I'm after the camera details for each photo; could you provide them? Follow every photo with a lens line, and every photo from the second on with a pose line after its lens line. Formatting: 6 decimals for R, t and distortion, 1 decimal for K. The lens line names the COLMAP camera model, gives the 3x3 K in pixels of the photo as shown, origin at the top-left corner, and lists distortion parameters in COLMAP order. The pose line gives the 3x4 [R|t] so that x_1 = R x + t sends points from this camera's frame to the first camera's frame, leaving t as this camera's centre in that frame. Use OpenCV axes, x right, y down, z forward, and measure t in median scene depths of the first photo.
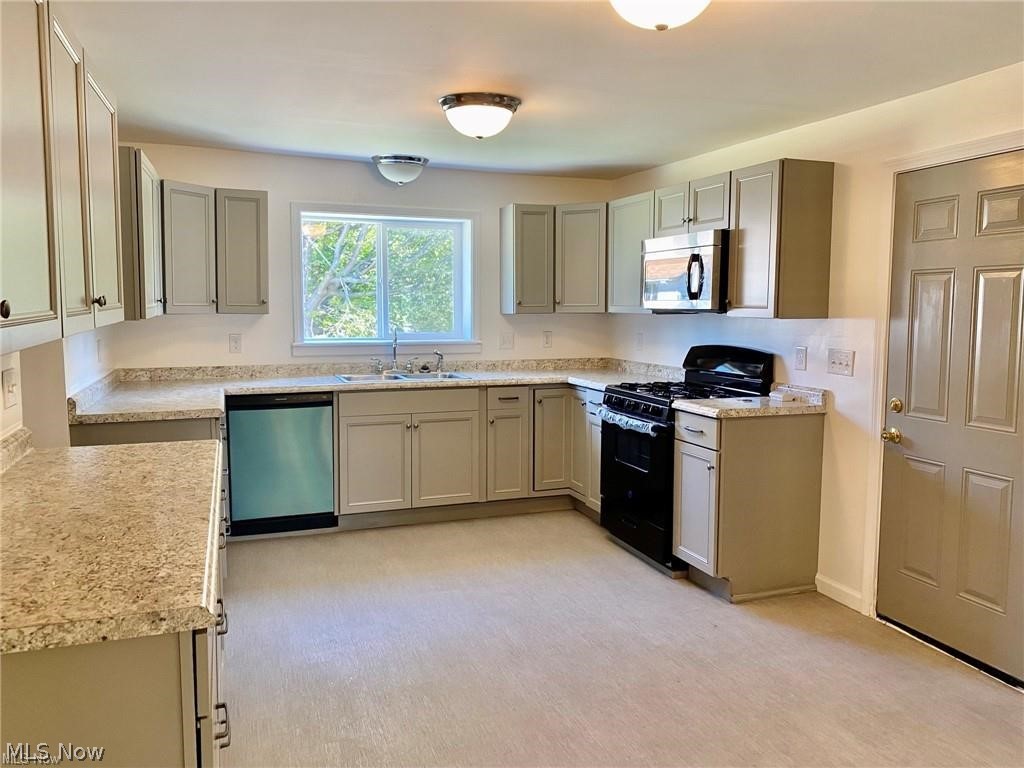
lens RADIAL K [[788.9, 0, 510.2], [0, 788.9, 376.5], [0, 0, 1]] dist [0.009063, -0.009328]
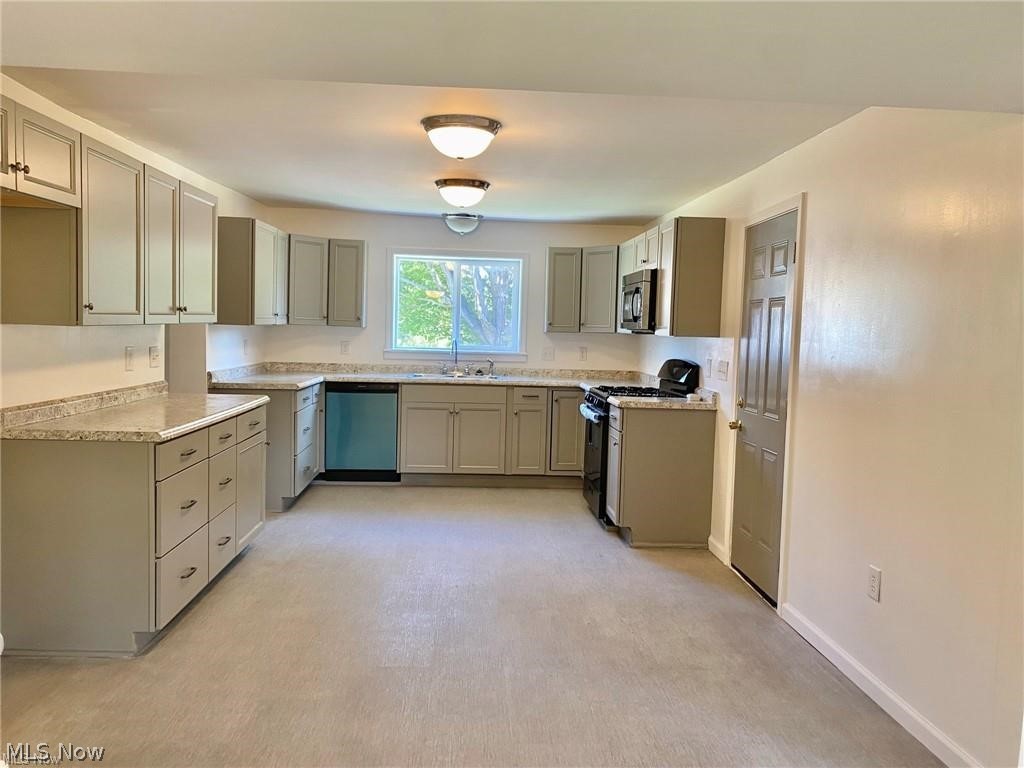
lens RADIAL K [[788.9, 0, 514.4], [0, 788.9, 386.0], [0, 0, 1]] dist [0.009063, -0.009328]
pose [[0.957200, 0.043873, -0.286082, 0.362411], [-0.051180, 0.998525, -0.018111, 0.037848], [0.284866, 0.031977, 0.958034, -0.271013]]
